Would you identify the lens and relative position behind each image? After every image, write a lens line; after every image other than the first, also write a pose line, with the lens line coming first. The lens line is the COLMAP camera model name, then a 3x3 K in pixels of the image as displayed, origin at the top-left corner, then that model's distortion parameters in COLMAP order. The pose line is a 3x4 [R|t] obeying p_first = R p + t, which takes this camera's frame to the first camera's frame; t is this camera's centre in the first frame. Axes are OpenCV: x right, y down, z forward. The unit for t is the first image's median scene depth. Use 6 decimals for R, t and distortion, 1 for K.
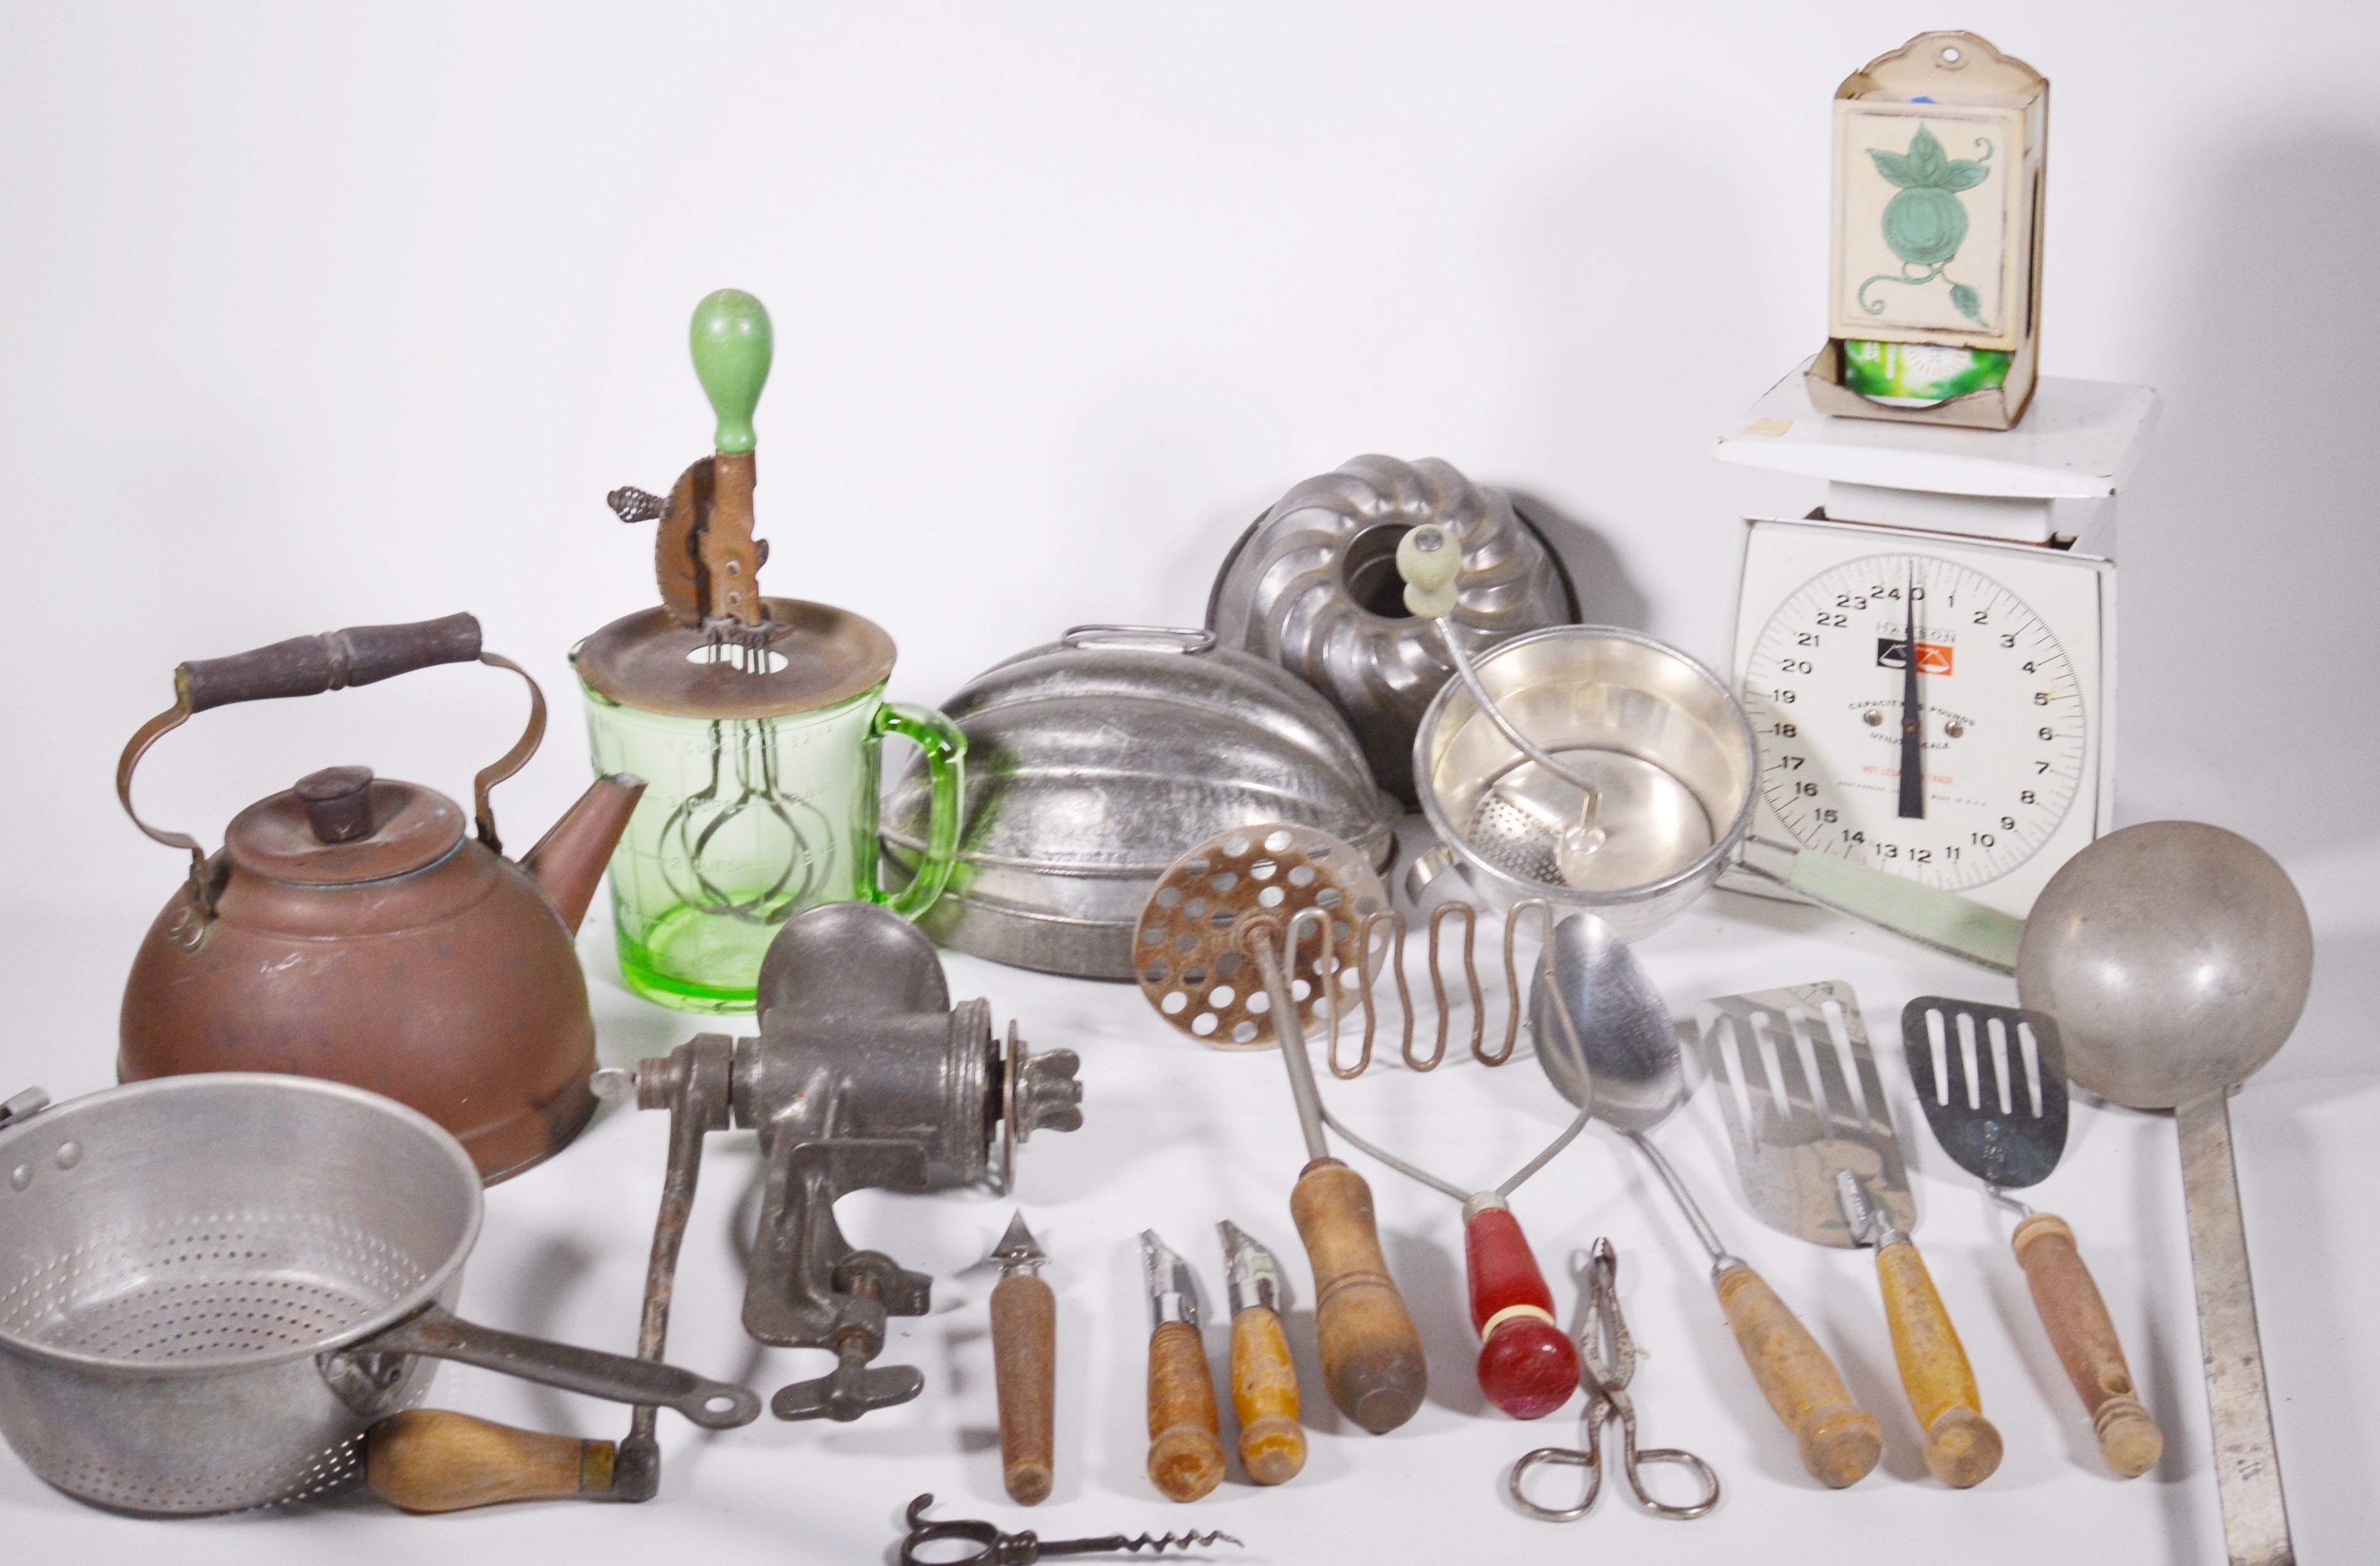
lens RADIAL K [[3276.5, 0, 1190.0], [0, 3276.5, 783.0], [0, 0, 1]] dist [-0.083712, 0.031753]
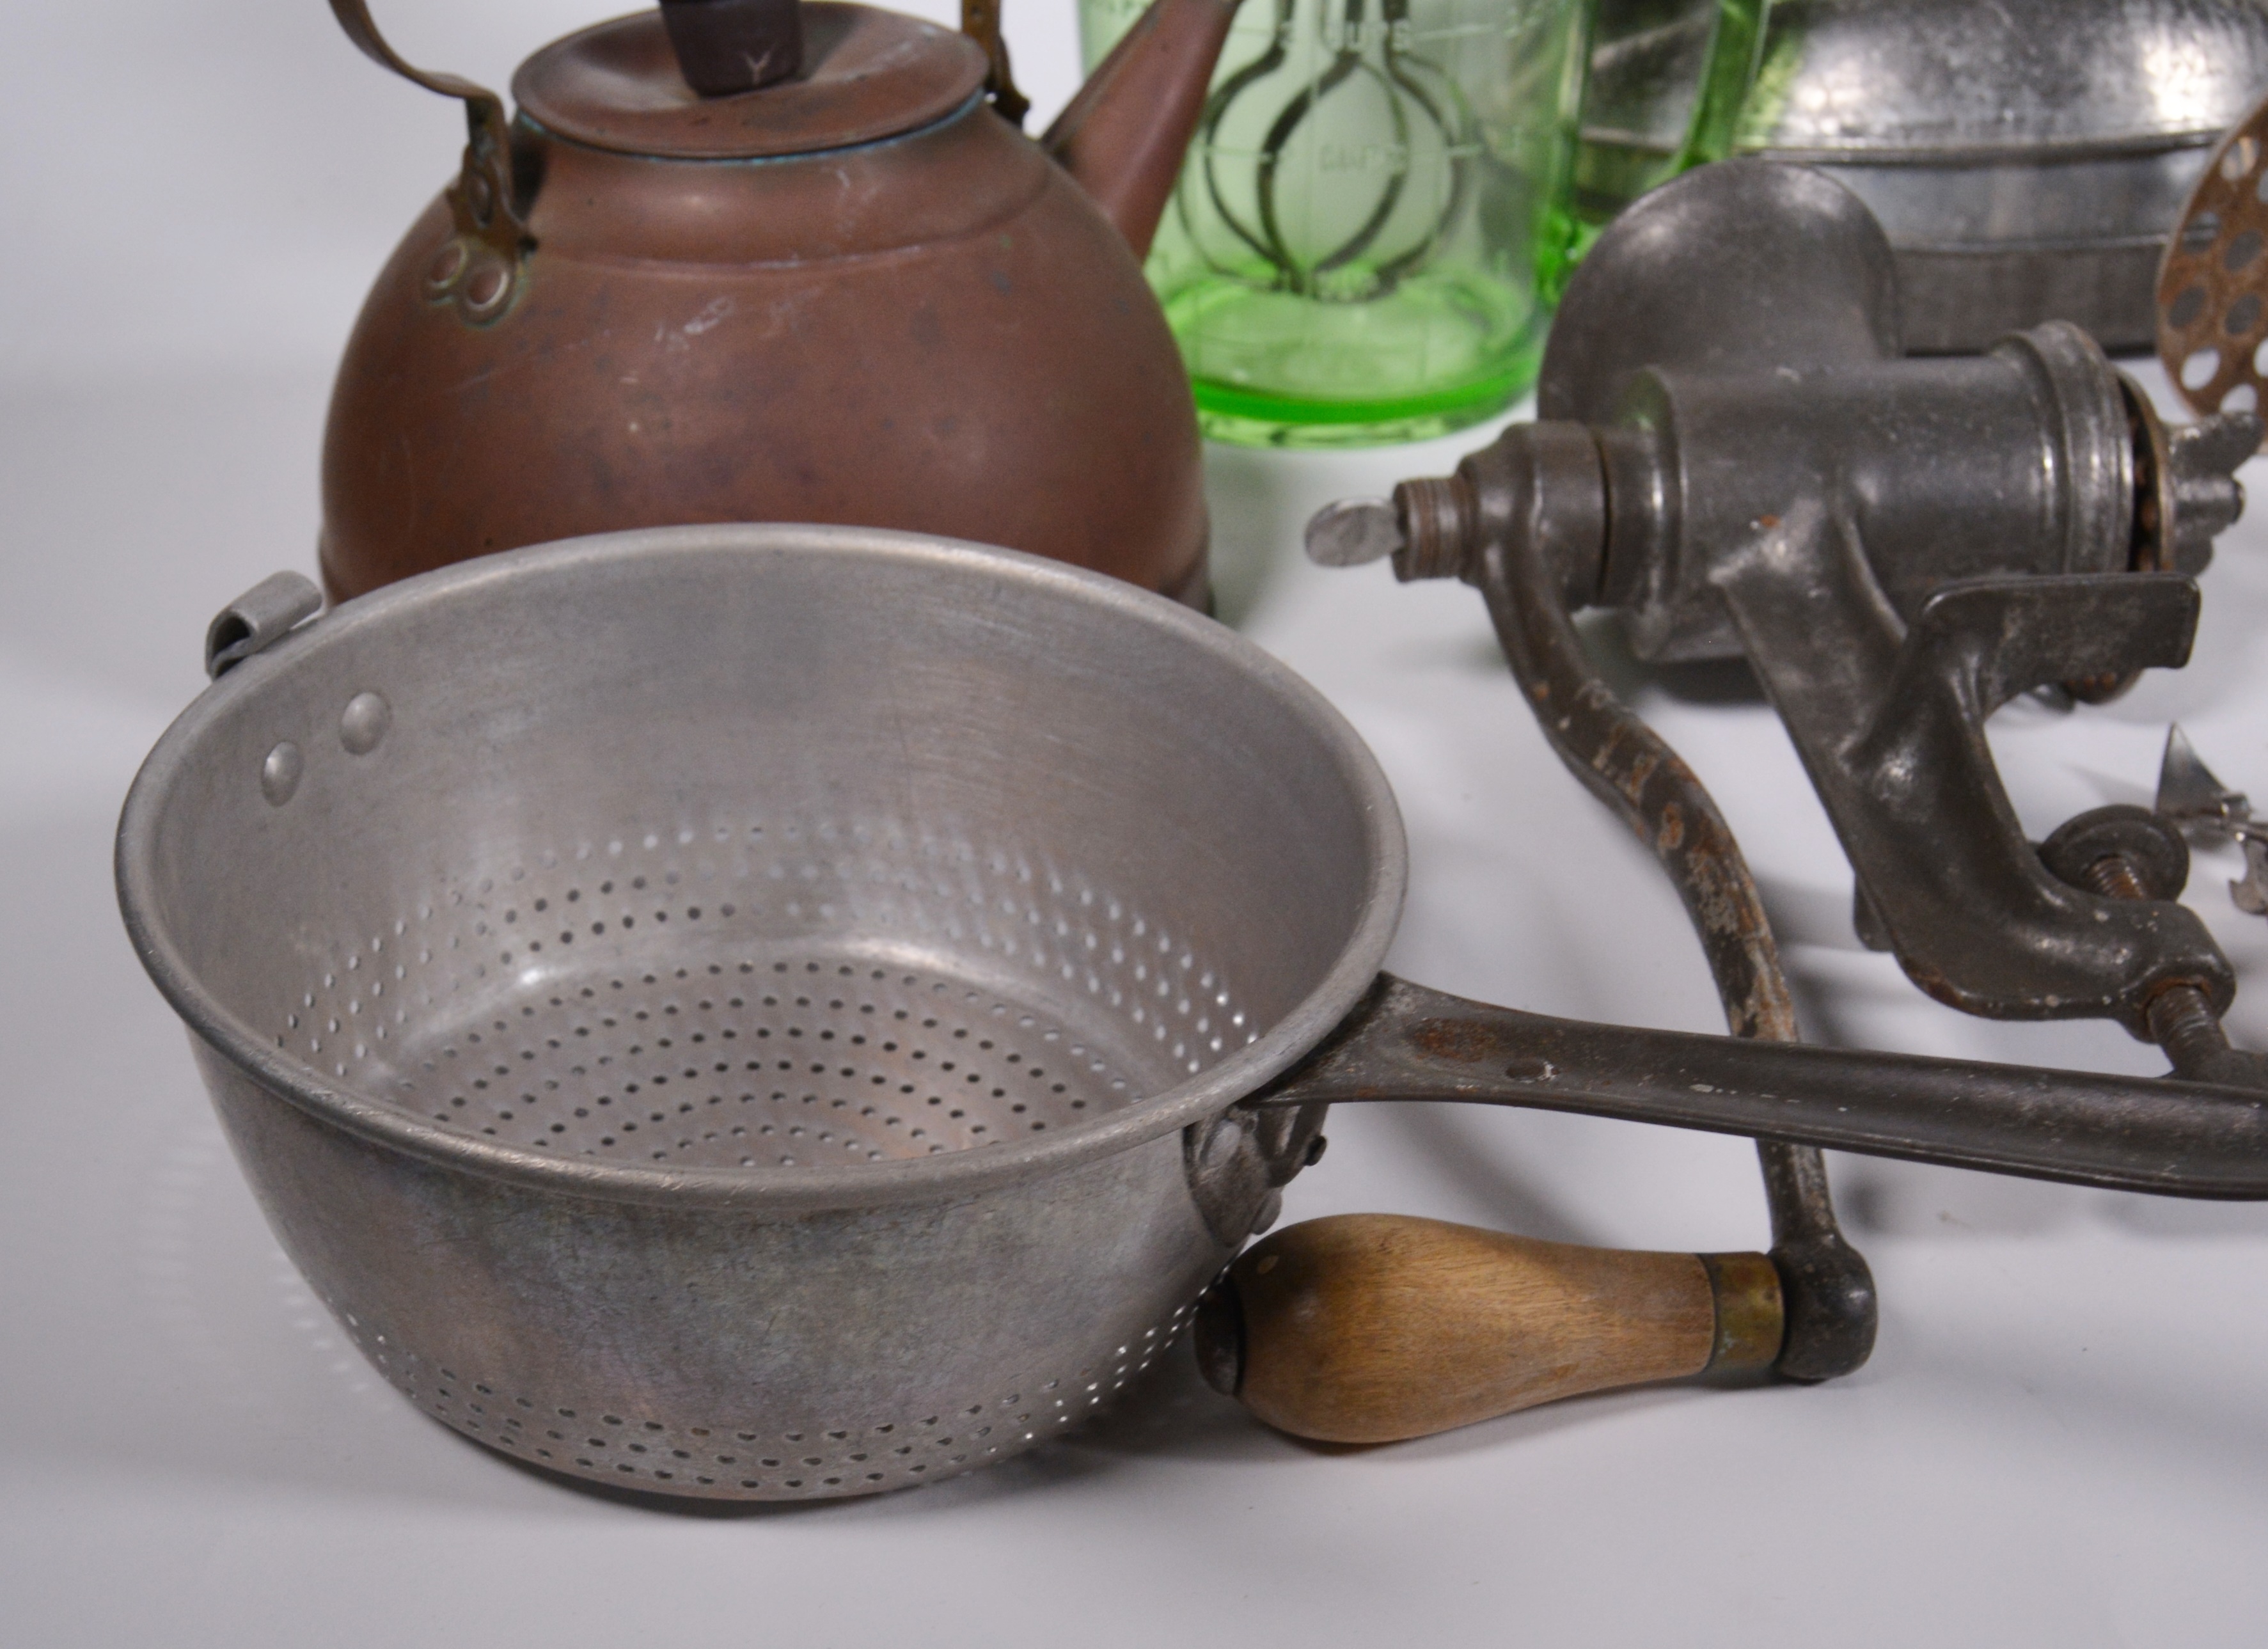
lens RADIAL K [[3200.8, 0, 1131.1], [0, 3200.8, 1184.1], [0, 0, 1]] dist [-0.097382, 0.044106]
pose [[0.996844, -0.069091, 0.039083, -0.218160], [0.058221, 0.971053, 0.231661, 0.067545], [-0.053957, -0.228655, 0.972011, 0.454546]]
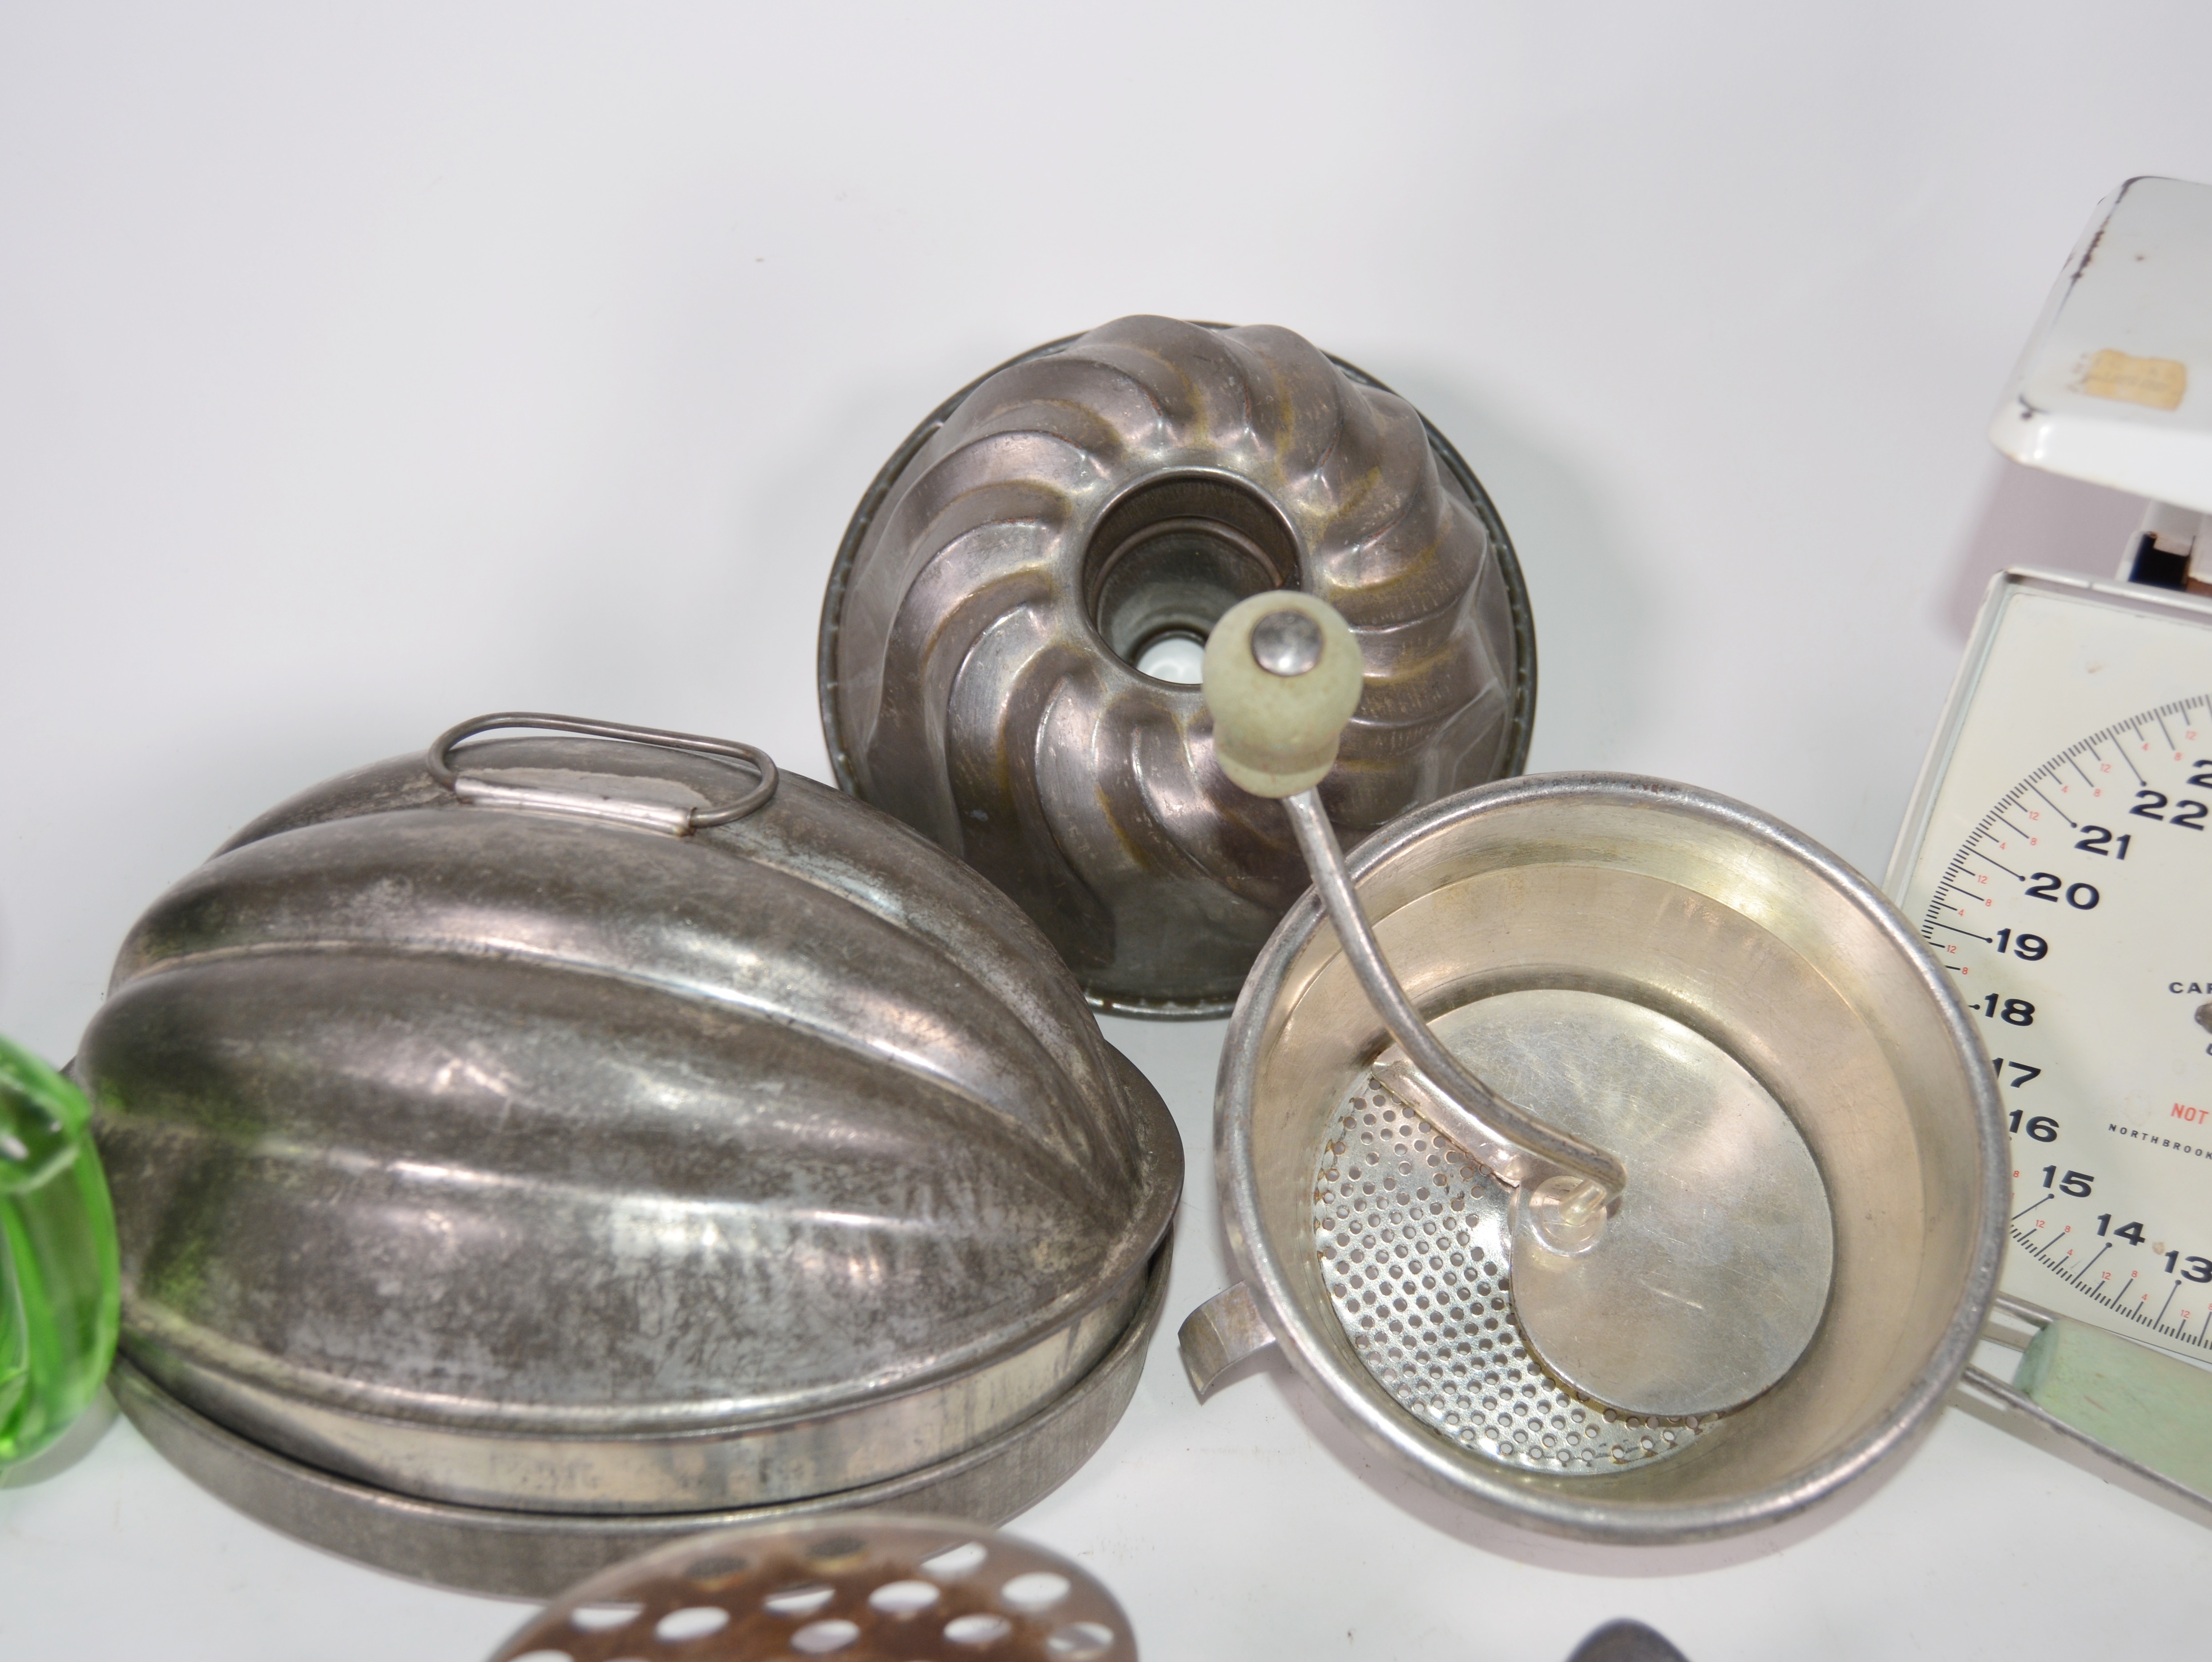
lens RADIAL K [[2312.2, 0, 1106.0], [0, 2312.2, 831.0], [0, 0, 1]] dist [-0.083682, 0.004634]
pose [[0.998003, 0.037694, 0.050680, 0.039599], [-0.046784, 0.980236, 0.192219, -0.107088], [-0.042433, -0.194206, 0.980043, 0.757334]]
